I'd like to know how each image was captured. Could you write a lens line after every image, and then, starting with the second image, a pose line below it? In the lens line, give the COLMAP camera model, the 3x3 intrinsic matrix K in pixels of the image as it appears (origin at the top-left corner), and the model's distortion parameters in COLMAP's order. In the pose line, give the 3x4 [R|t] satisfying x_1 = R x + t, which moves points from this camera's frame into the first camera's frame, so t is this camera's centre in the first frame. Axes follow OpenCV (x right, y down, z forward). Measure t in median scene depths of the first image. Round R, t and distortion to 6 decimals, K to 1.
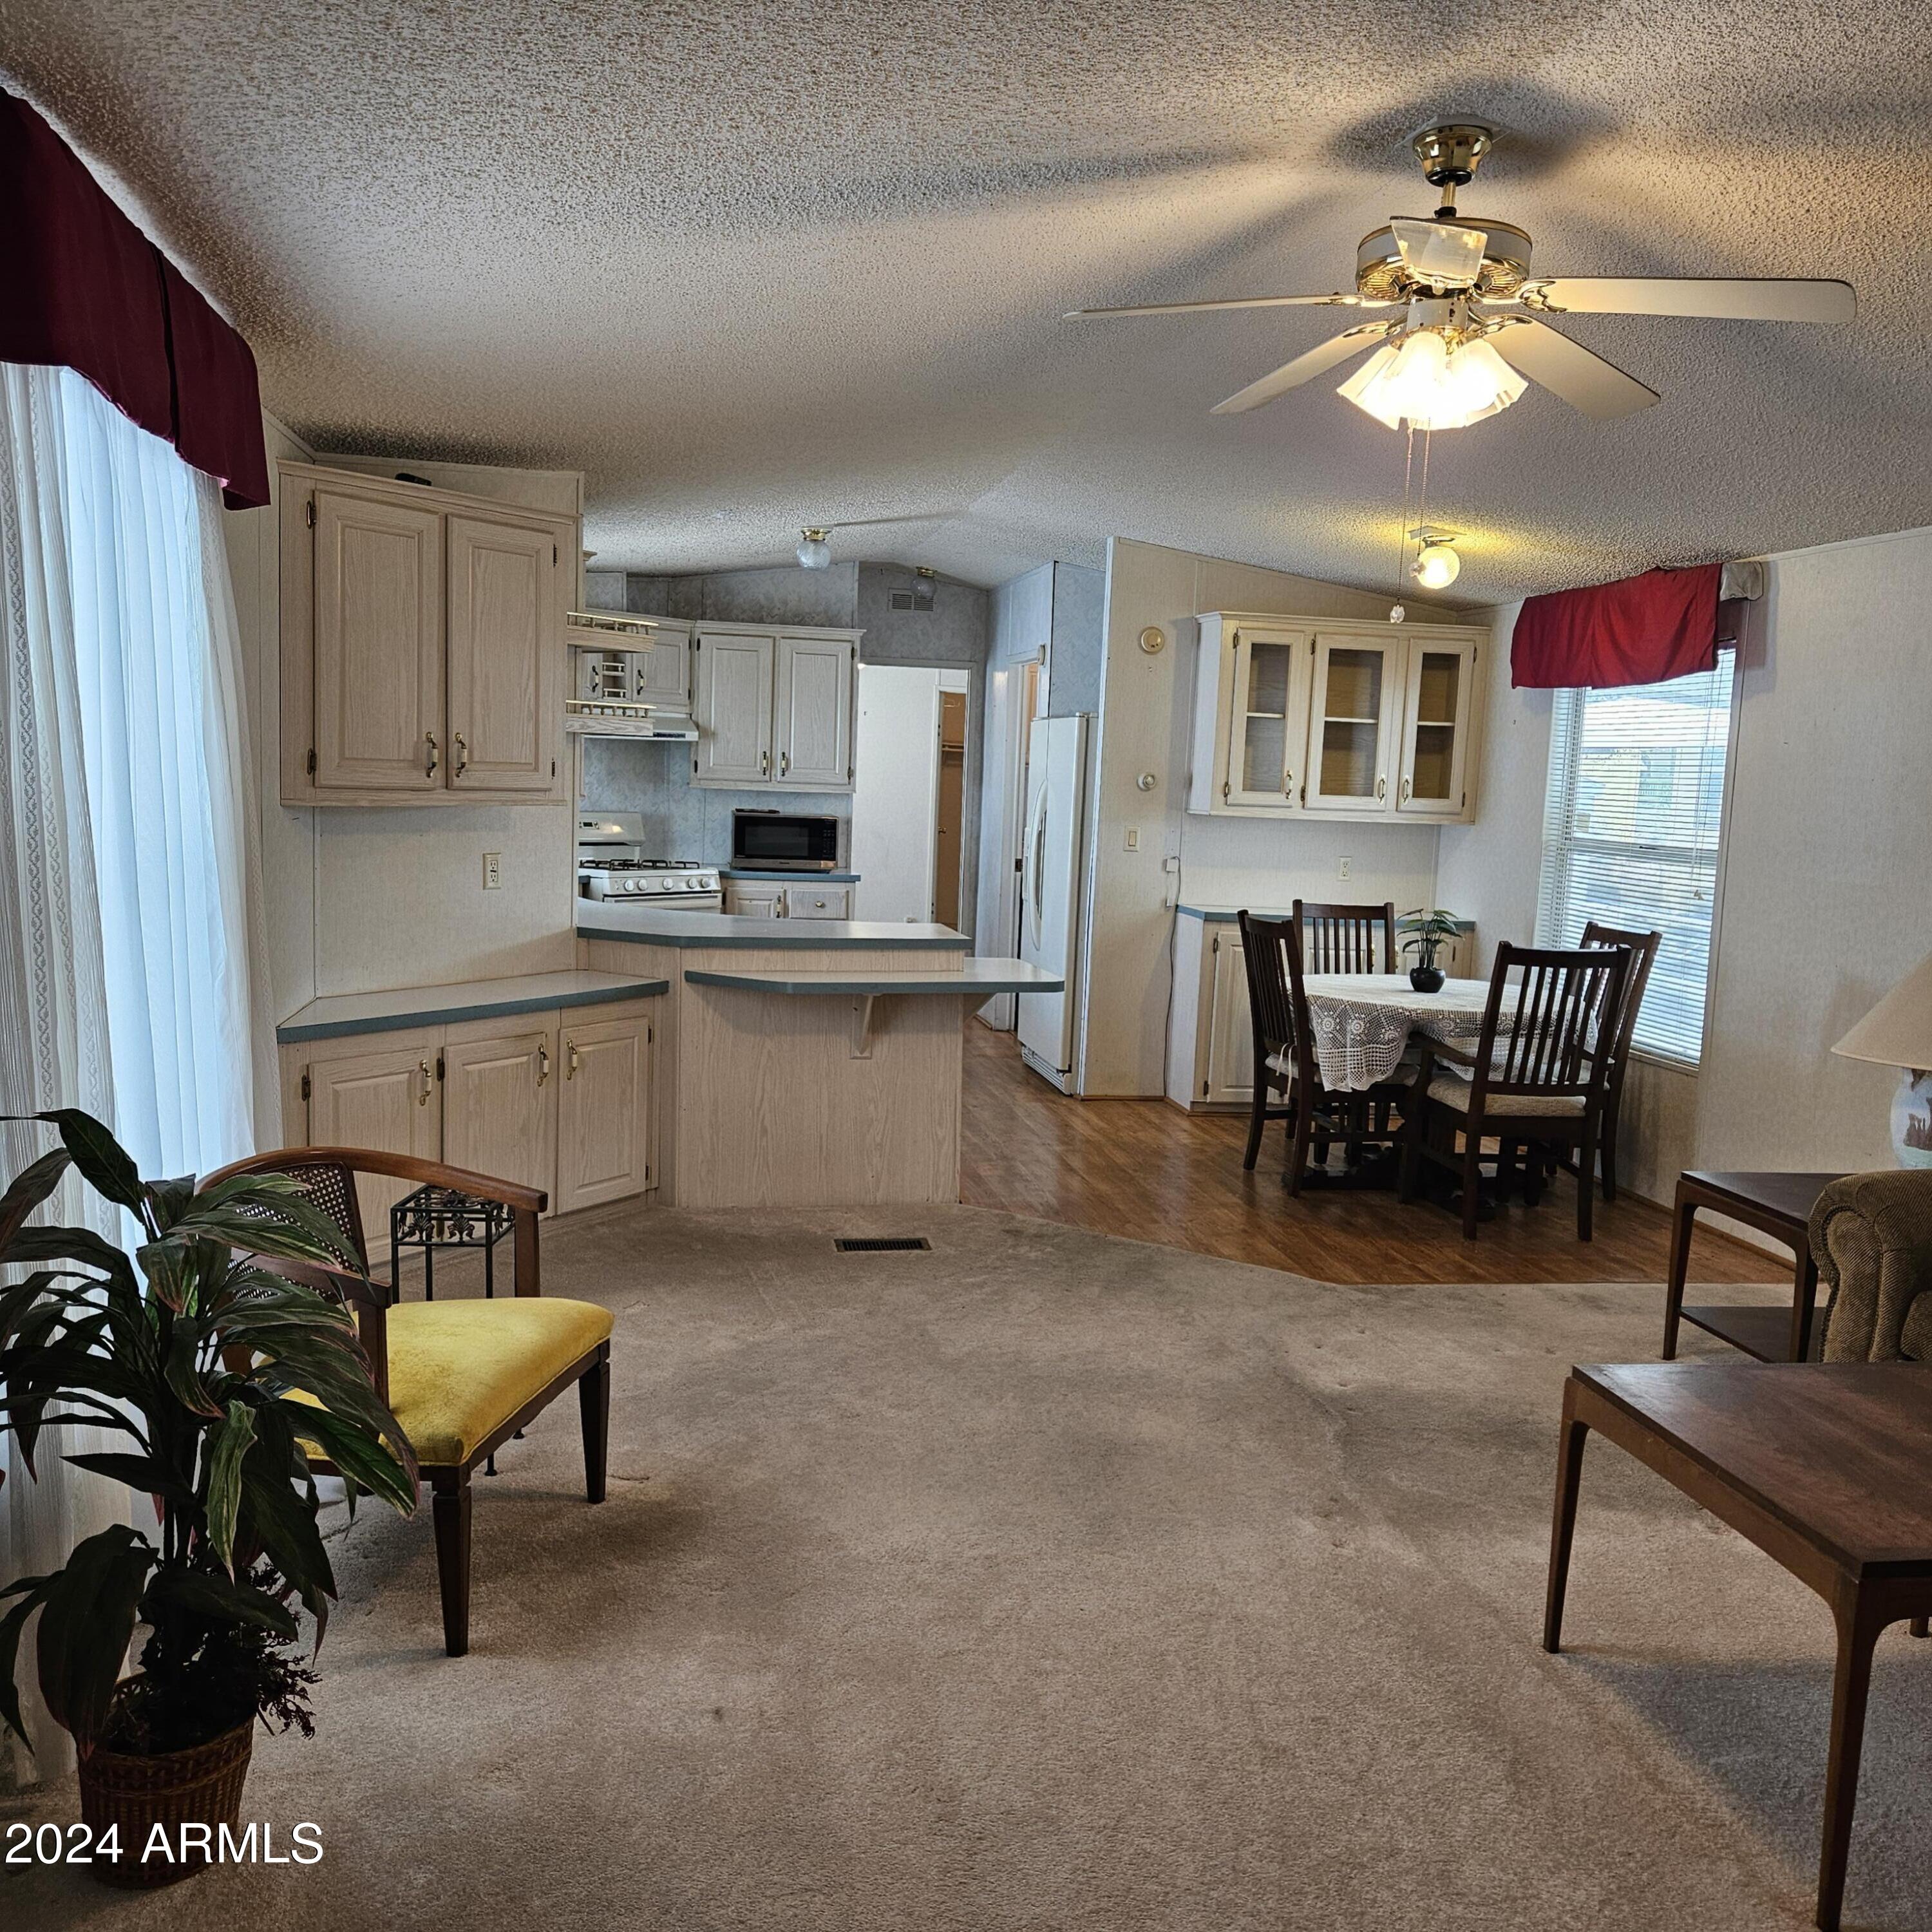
lens RADIAL K [[1669.9, 0, 966.0], [0, 1669.9, 966.0], [0, 0, 1]] dist [0.099999, -0.086155]
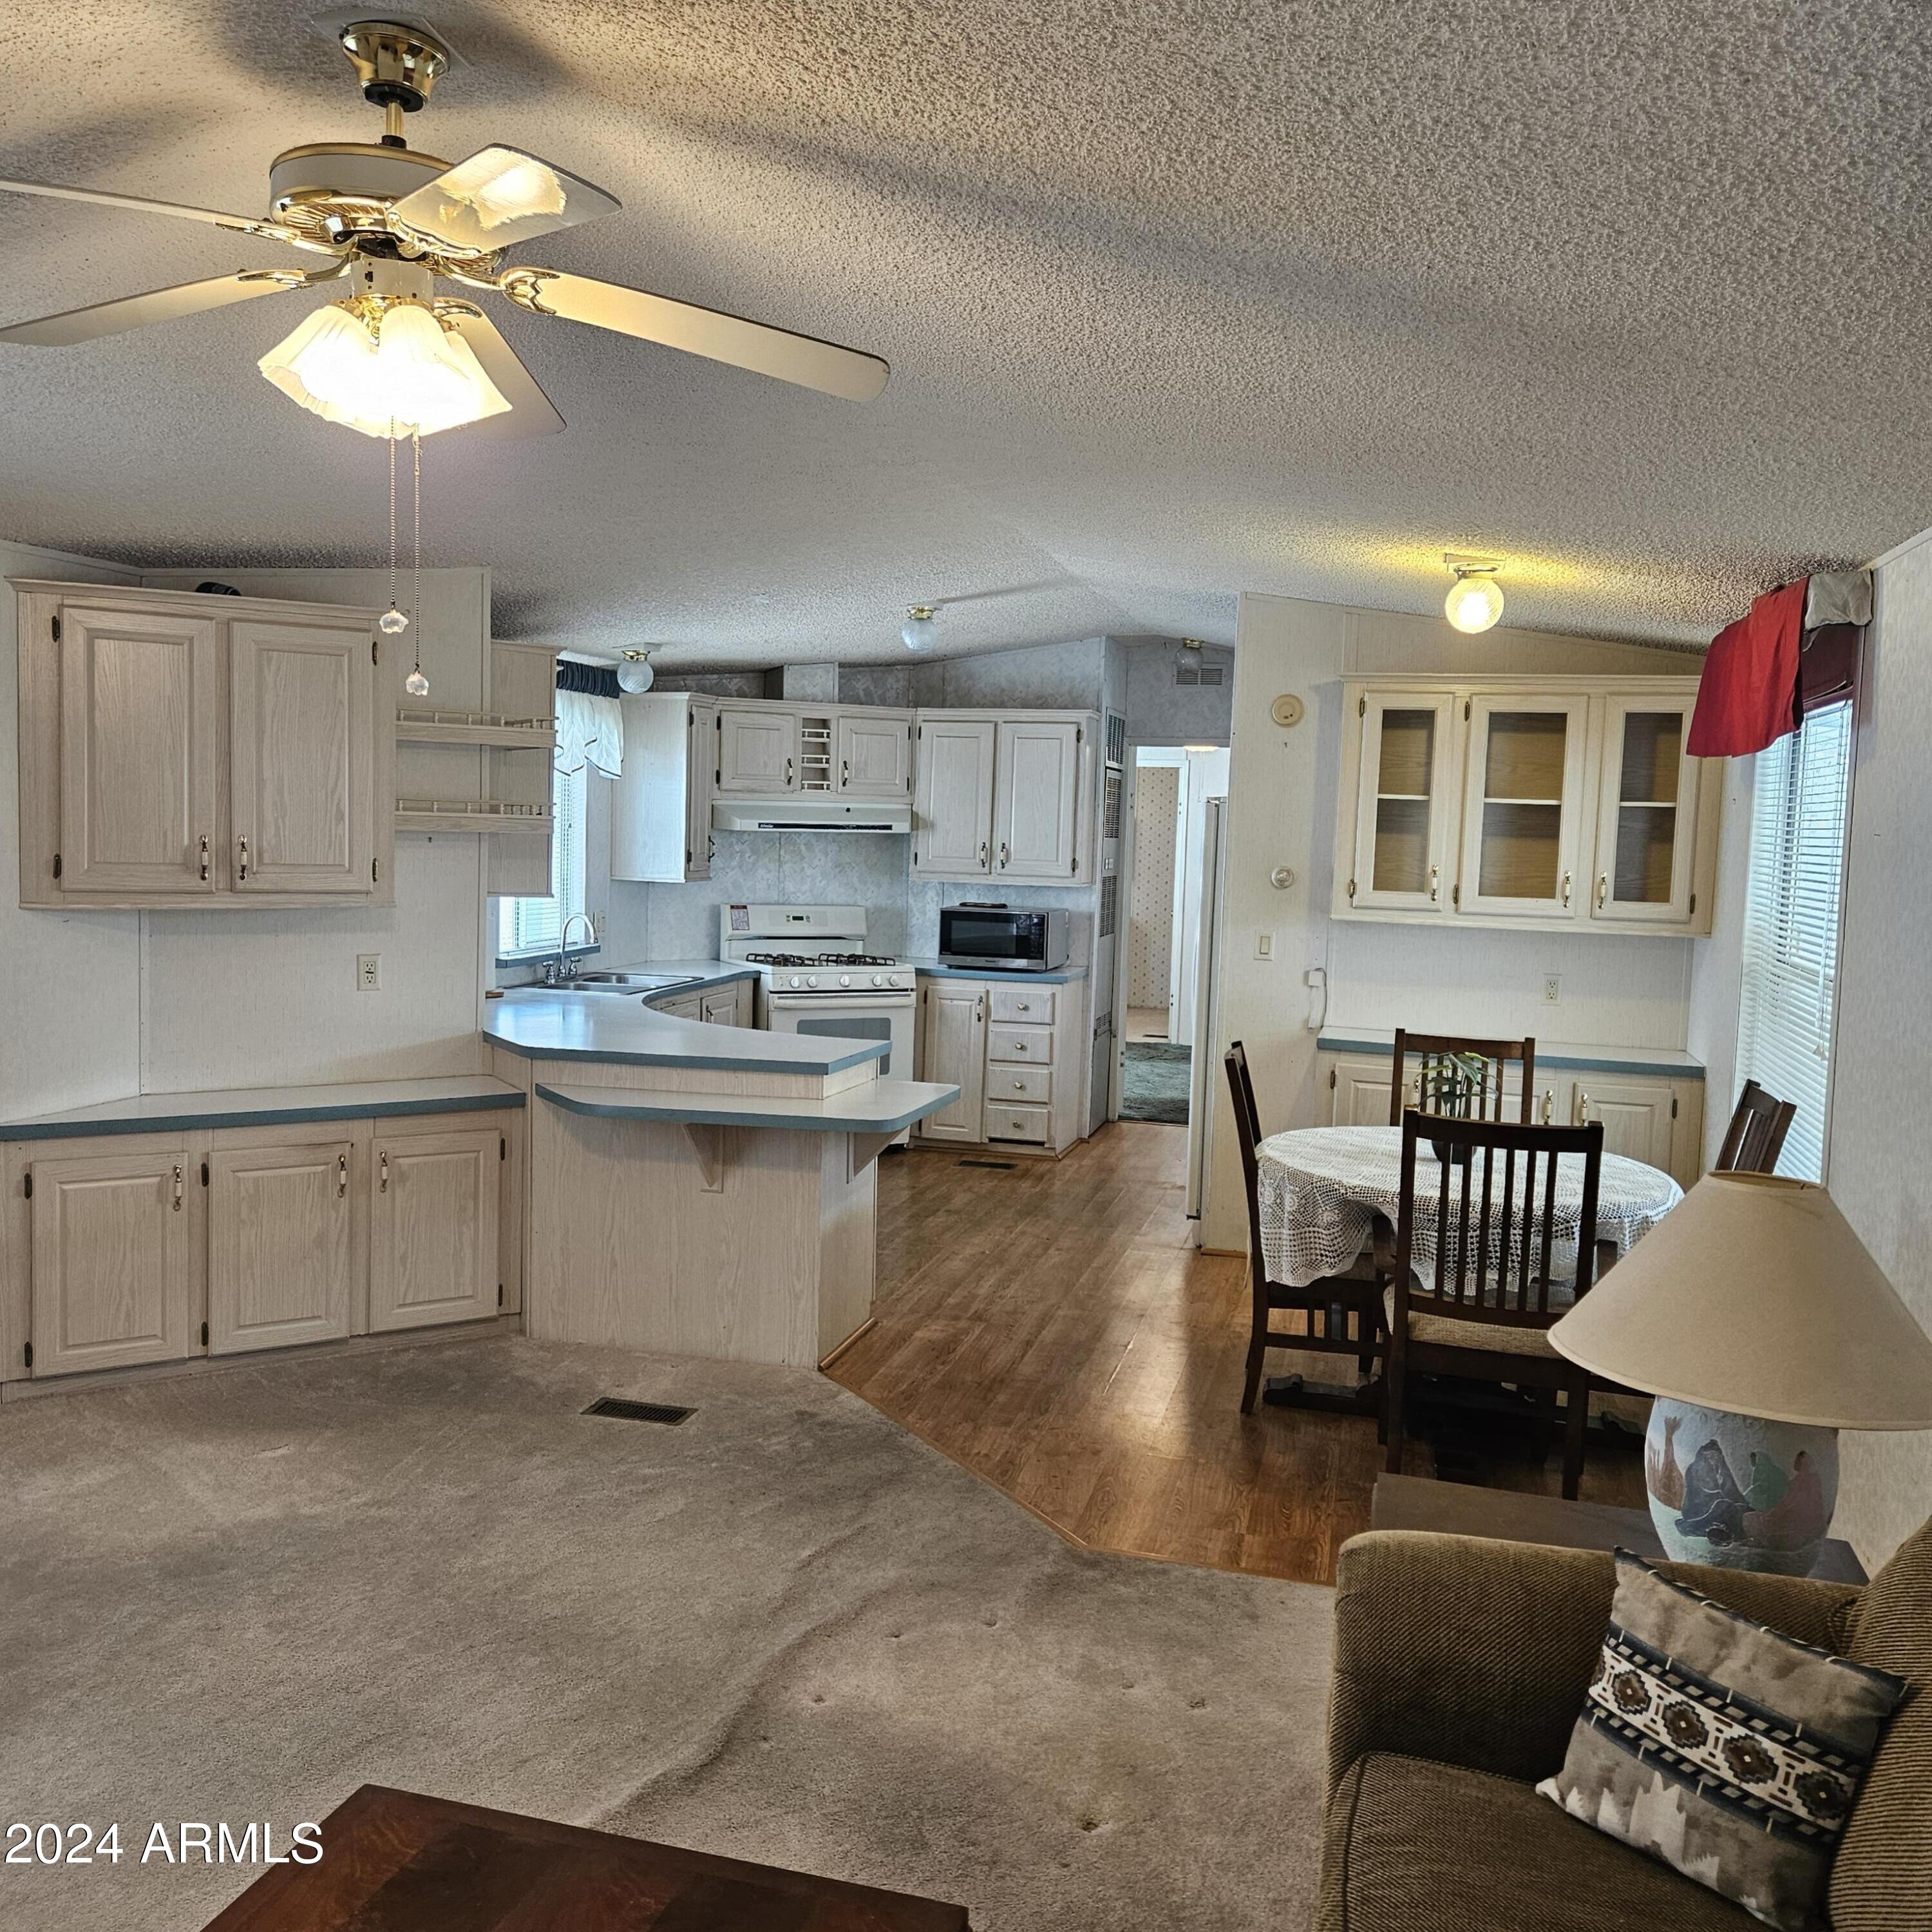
lens RADIAL K [[1669.9, 0, 966.0], [0, 1669.9, 966.0], [0, 0, 1]] dist [0.099999, -0.086155]
pose [[0.904493, 0.026036, -0.425692, 0.331076], [-0.046080, 0.998258, -0.036854, -0.028874], [0.423991, 0.052951, 0.904117, 0.183240]]
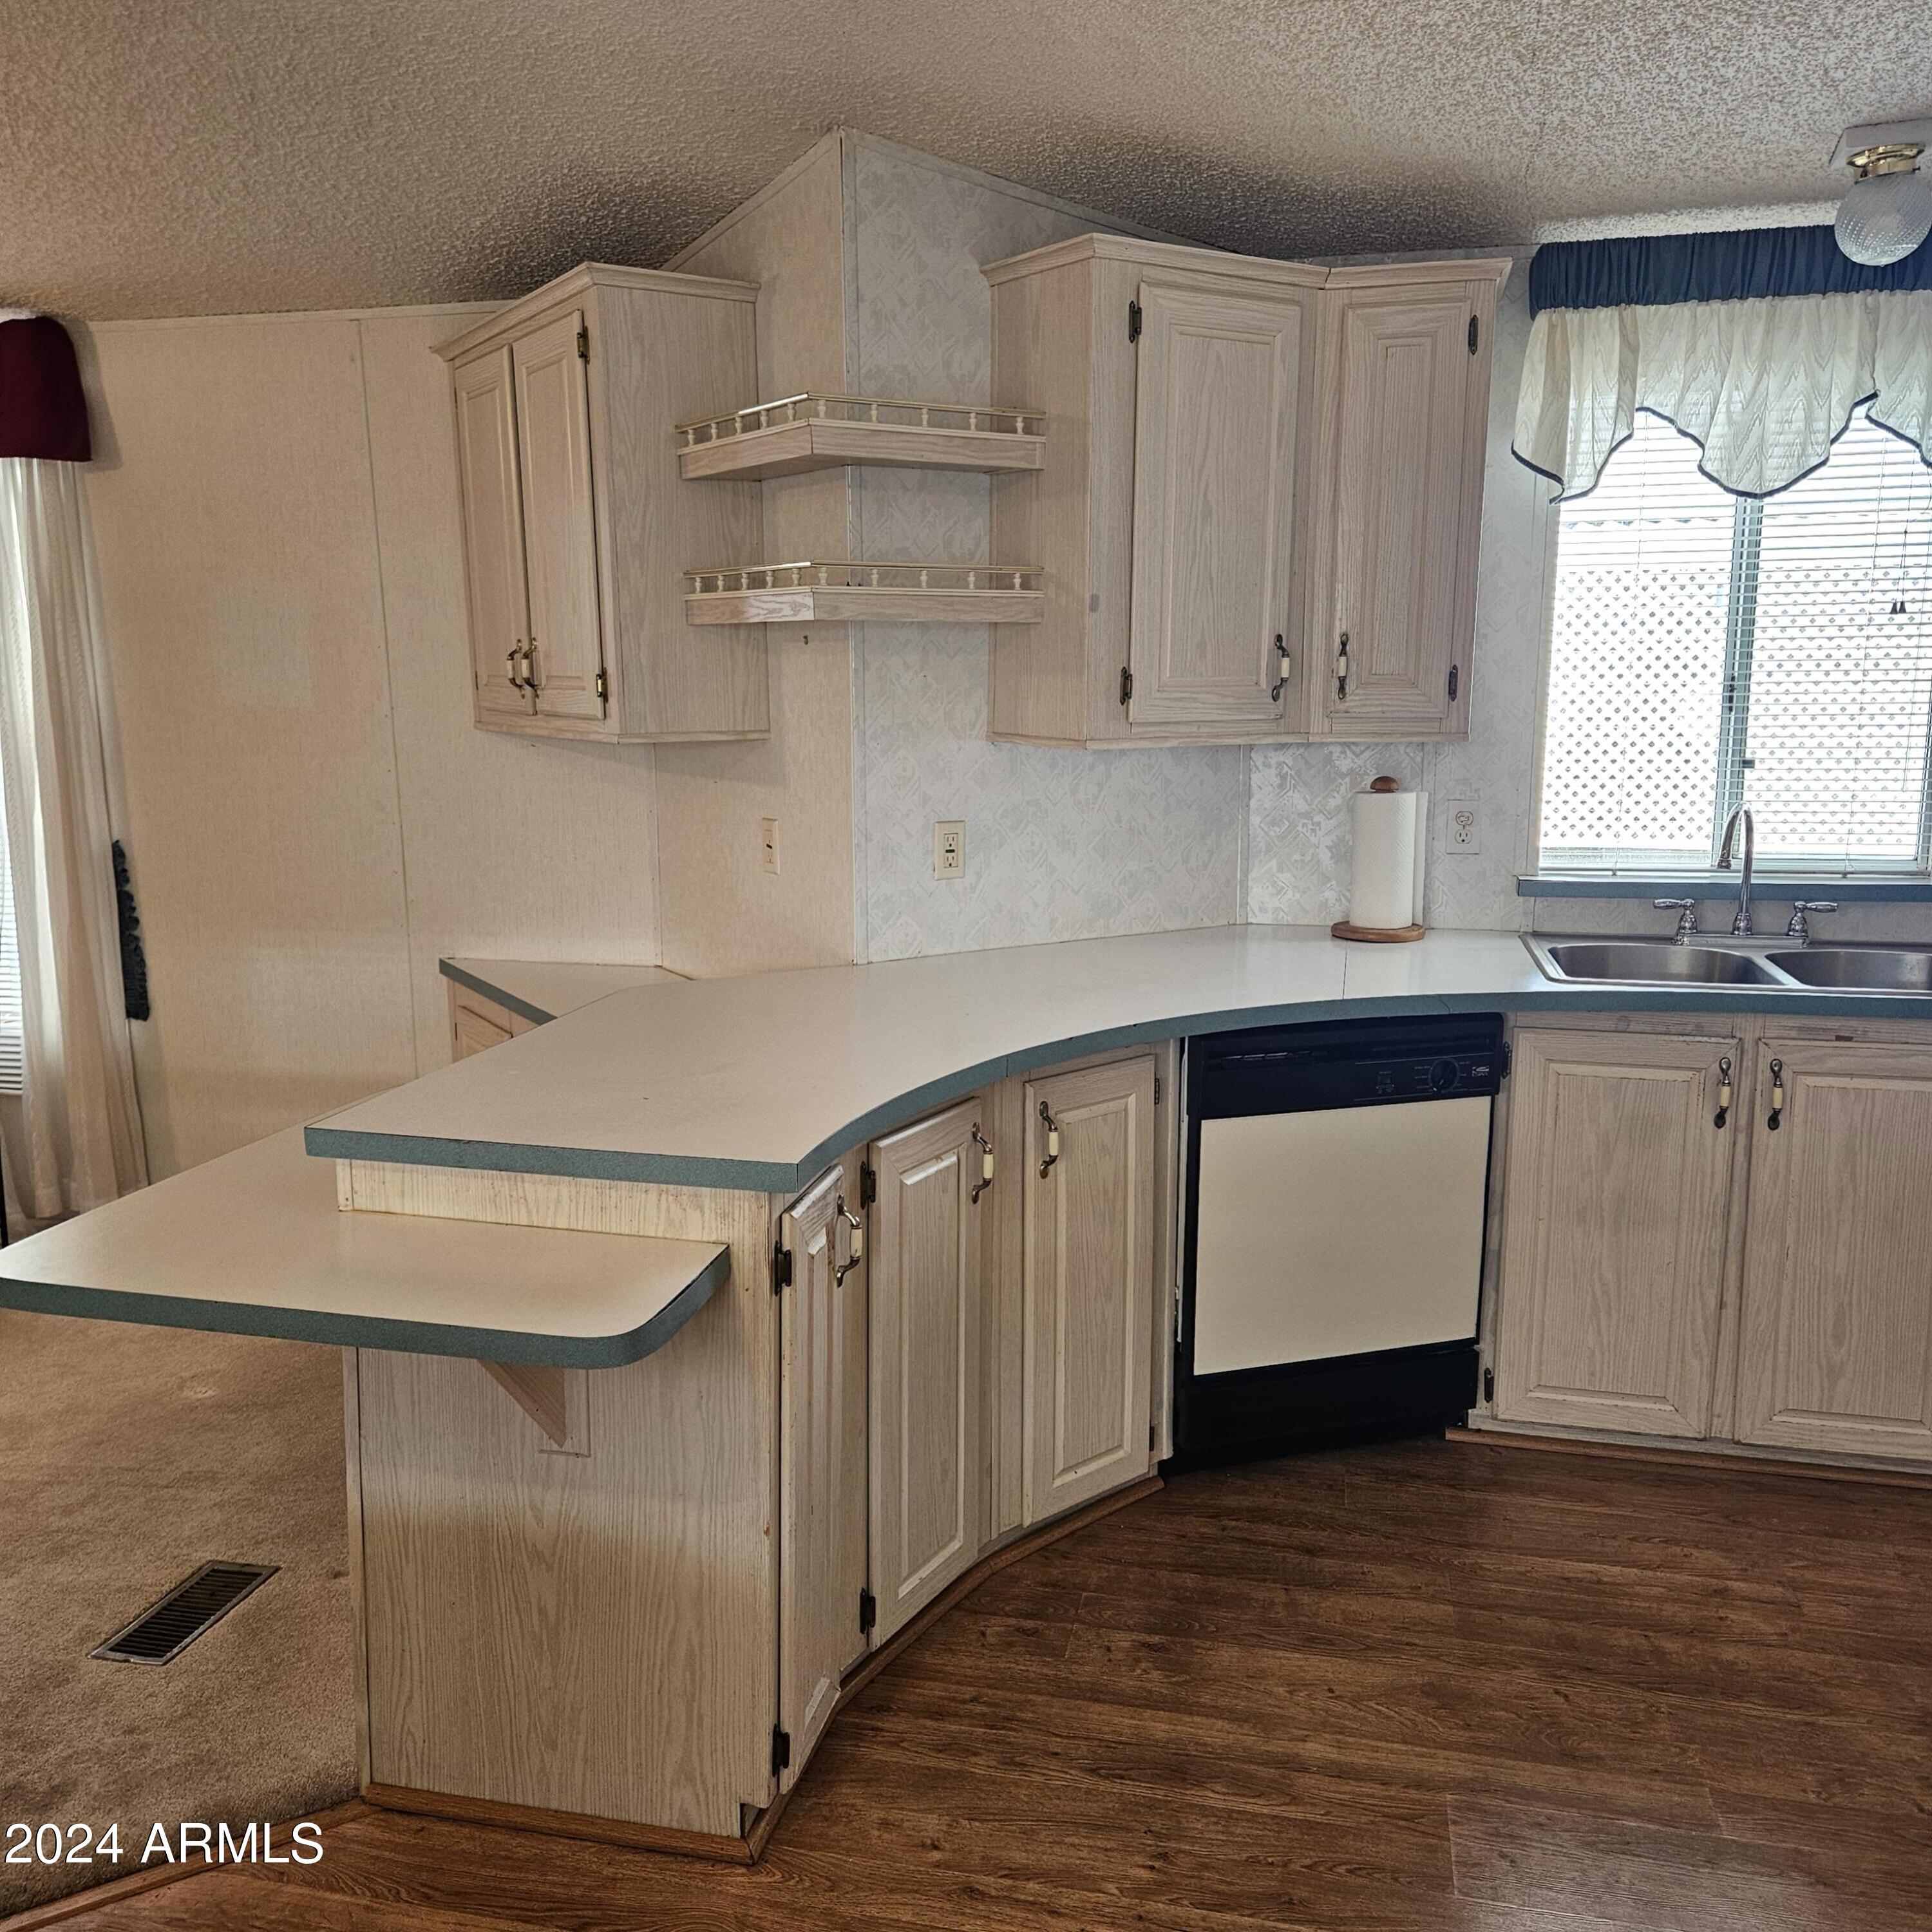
lens RADIAL K [[1711.0, 0, 954.2], [0, 1711.0, 966.8], [0, 0, 1]] dist [0.073343, -0.059236]
pose [[-0.403885, 0.129098, -0.905655, 0.220878], [-0.116279, 0.974718, 0.190798, -0.105607], [0.907389, 0.182370, -0.378663, 0.958934]]
